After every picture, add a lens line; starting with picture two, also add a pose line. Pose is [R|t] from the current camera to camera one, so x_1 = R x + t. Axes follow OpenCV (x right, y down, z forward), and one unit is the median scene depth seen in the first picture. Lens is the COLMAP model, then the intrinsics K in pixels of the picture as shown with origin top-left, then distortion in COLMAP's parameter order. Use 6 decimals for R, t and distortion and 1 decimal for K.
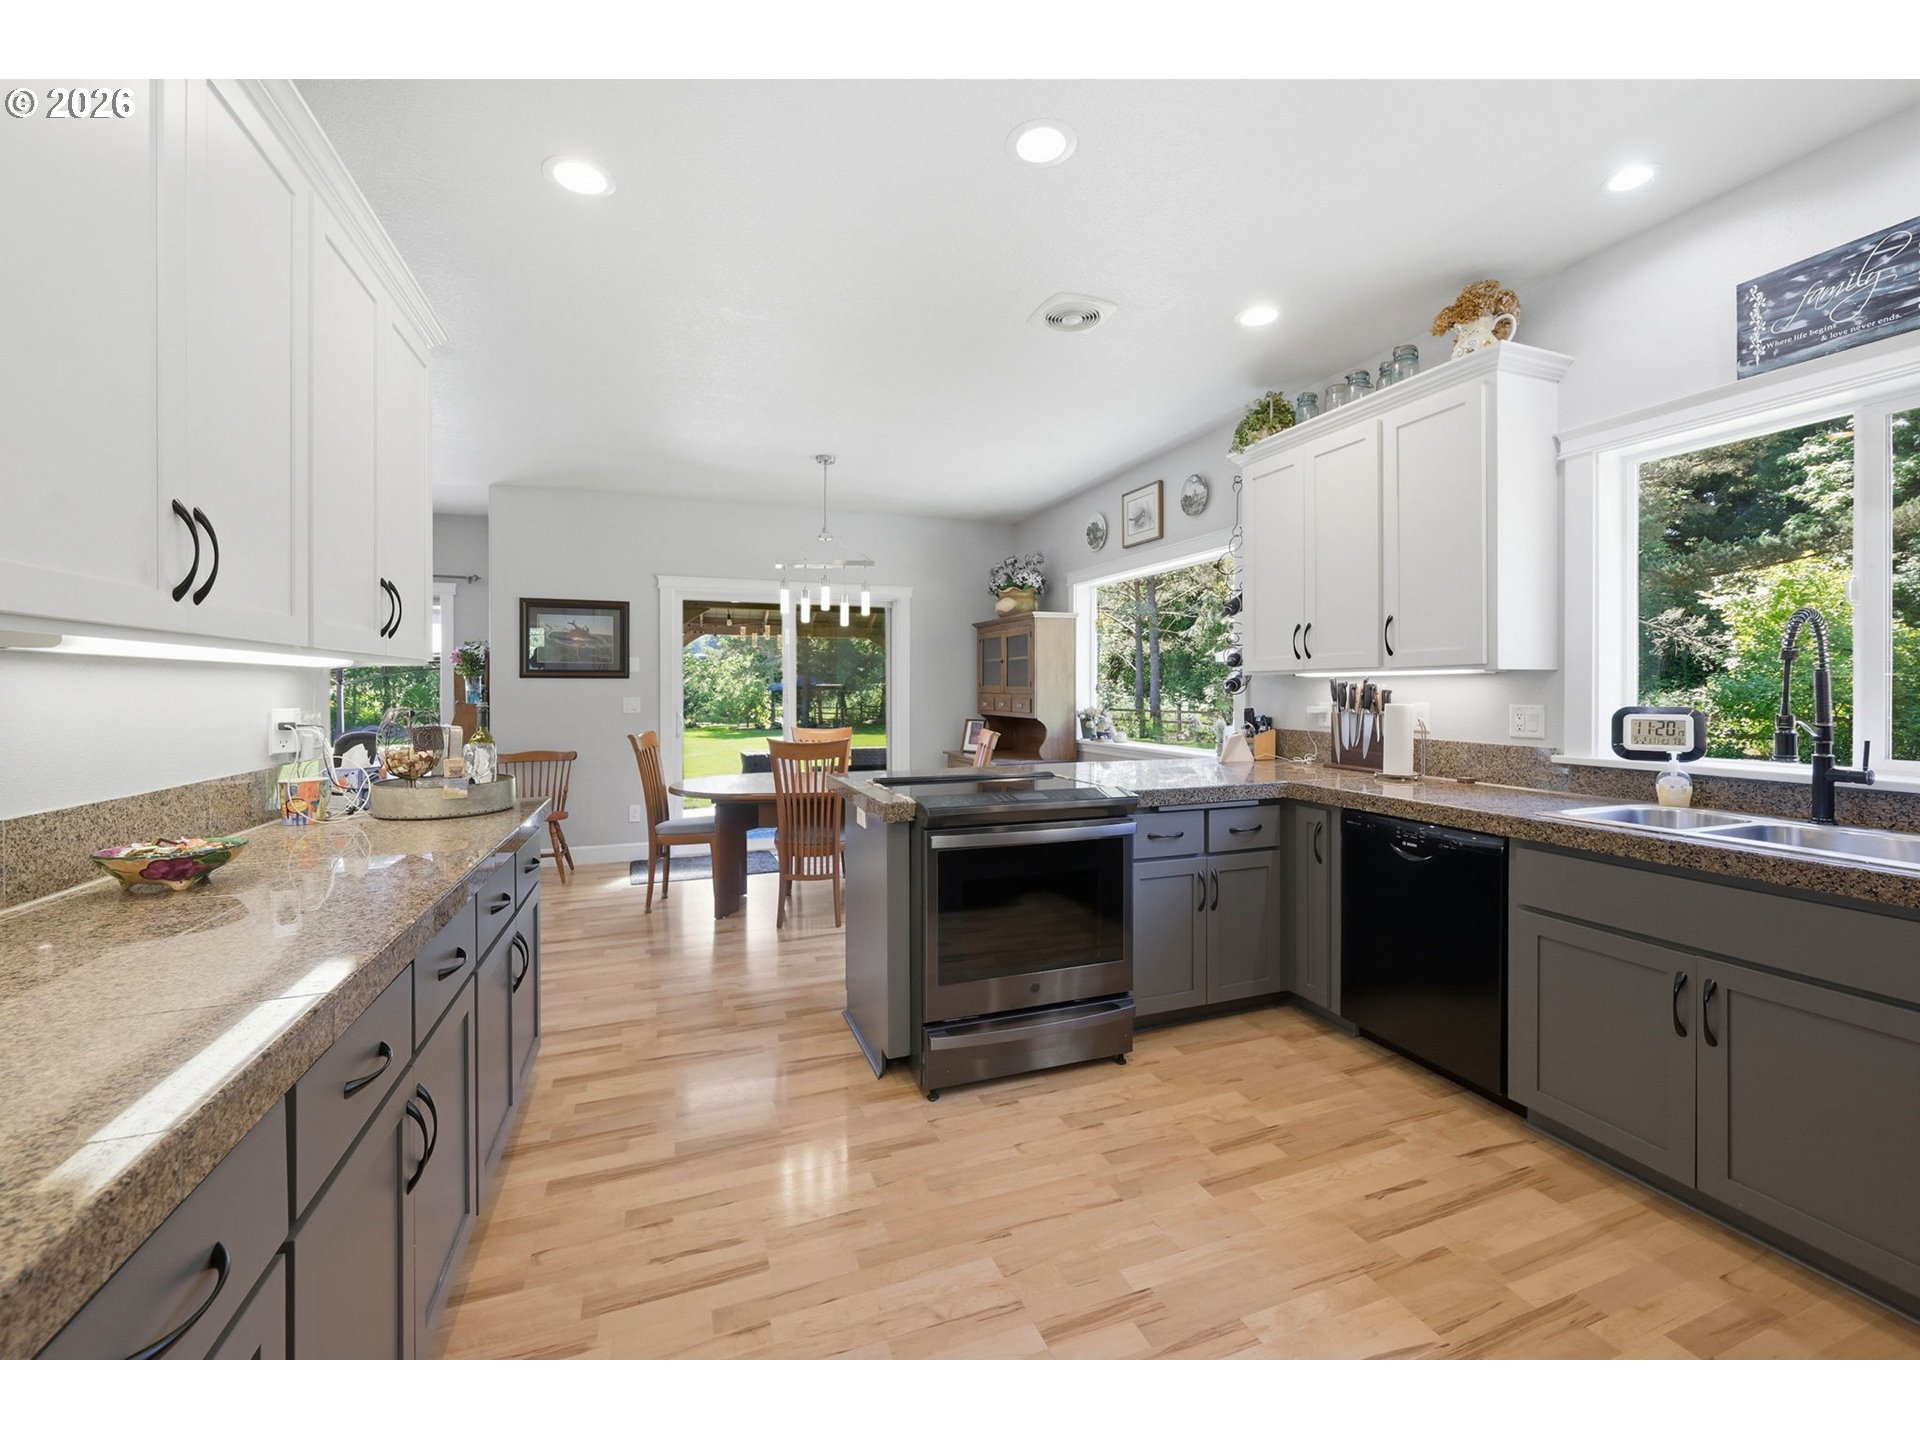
lens RADIAL K [[805.2, 0, 970.1], [0, 805.2, 701.0], [0, 0, 1]] dist [0.000041, -0.000055]
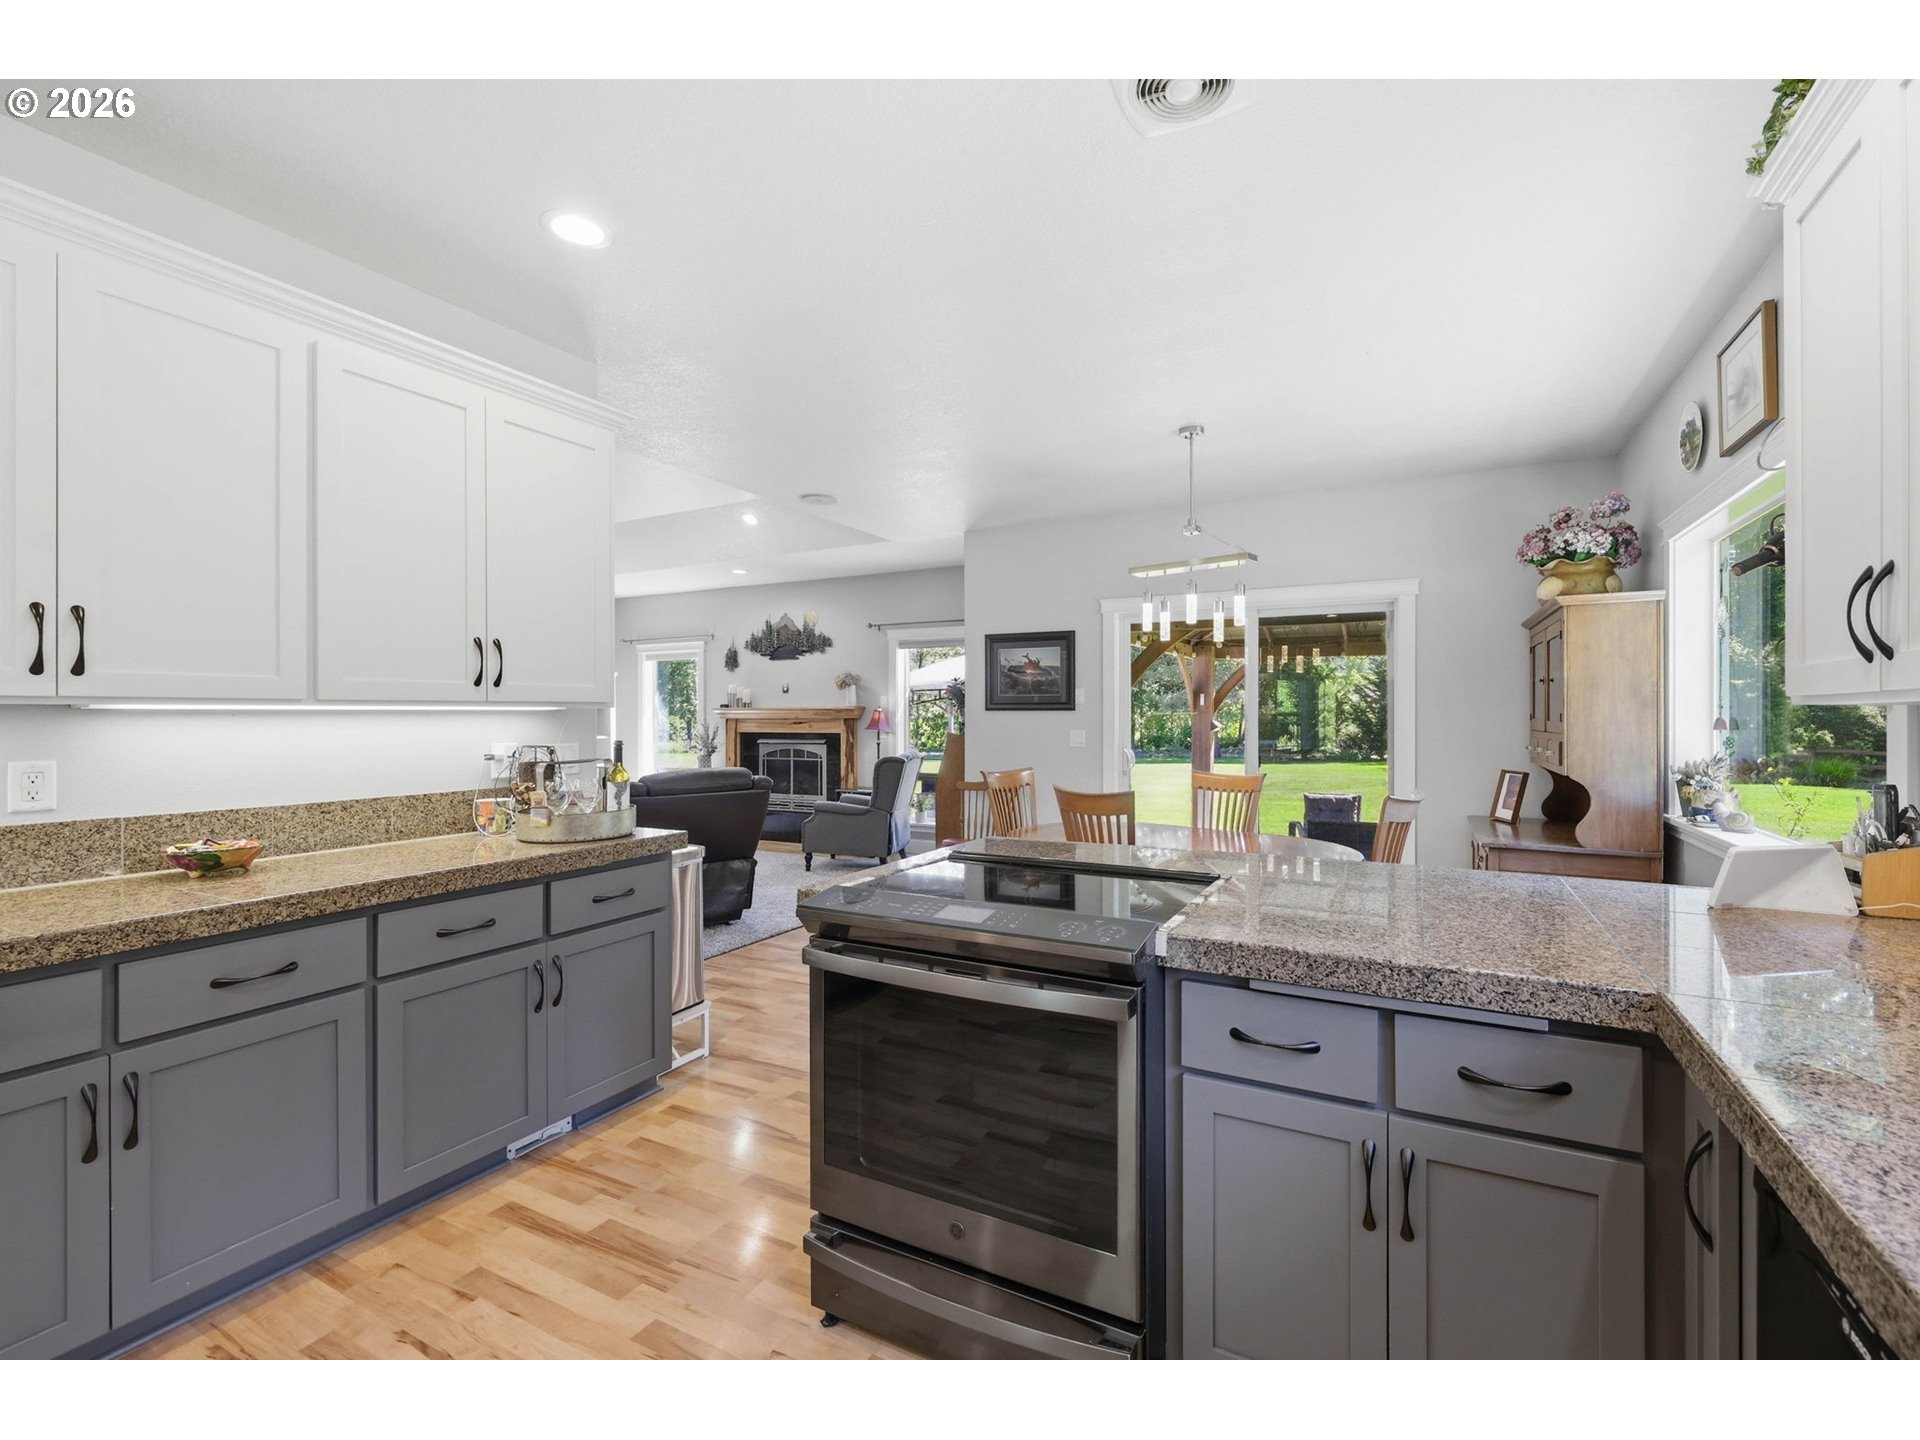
lens RADIAL K [[834.2, 0, 996.1], [0, 834.2, 723.5], [0, 0, 1]] dist [-0.000572, 0.000013]
pose [[0.664650, 0.007477, -0.747117, 0.428092], [-0.010717, 0.999942, 0.000473, -0.019811], [0.747078, 0.007692, 0.664692, 0.454862]]
